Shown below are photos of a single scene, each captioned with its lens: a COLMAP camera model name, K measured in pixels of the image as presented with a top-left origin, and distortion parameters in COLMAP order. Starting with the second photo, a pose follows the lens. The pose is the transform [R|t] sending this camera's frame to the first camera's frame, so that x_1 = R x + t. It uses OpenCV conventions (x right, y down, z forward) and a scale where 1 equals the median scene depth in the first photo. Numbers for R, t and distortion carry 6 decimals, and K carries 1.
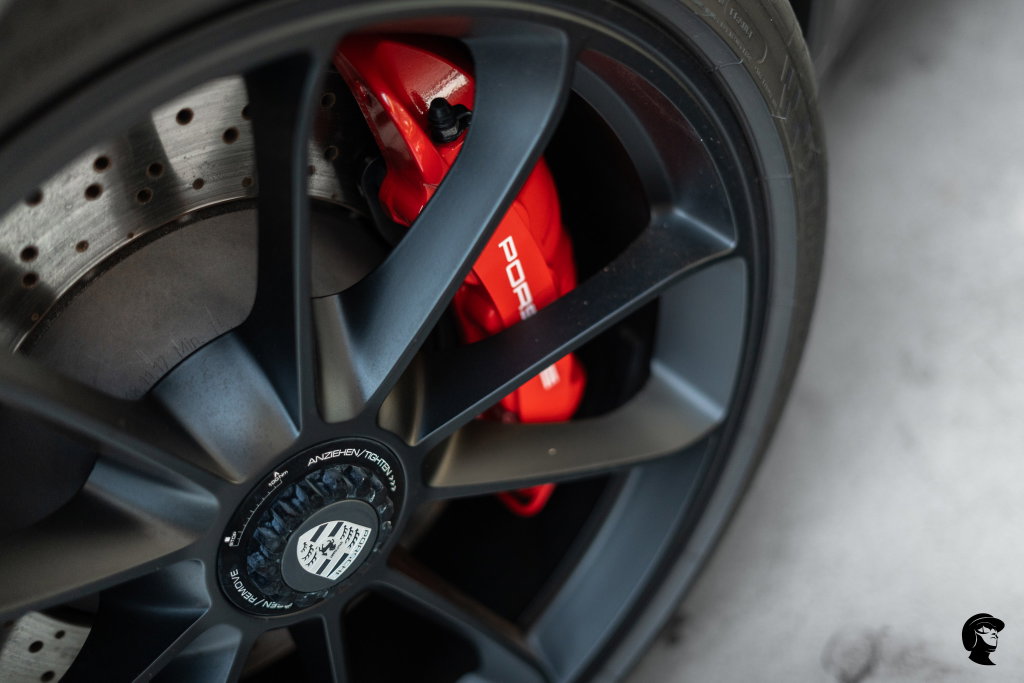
lens RADIAL K [[1575.6, 0, 515.1], [0, 1575.6, 343.4], [0, 0, 1]] dist [-0.033339, 0.000000]
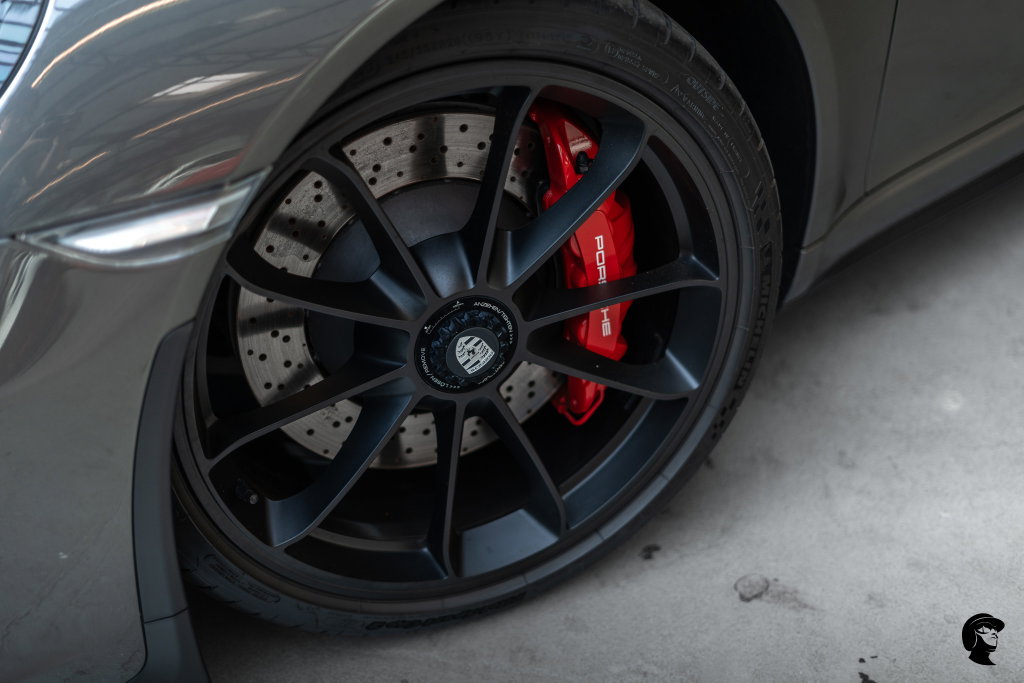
lens RADIAL K [[1575.6, 0, 510.8], [0, 1575.6, 339.9], [0, 0, 1]] dist [-0.033339, 0.000000]
pose [[0.960353, 0.238046, -0.145106, 0.210271], [-0.266133, 0.937823, -0.222850, 0.538909], [0.083036, 0.252632, 0.963993, -0.898539]]
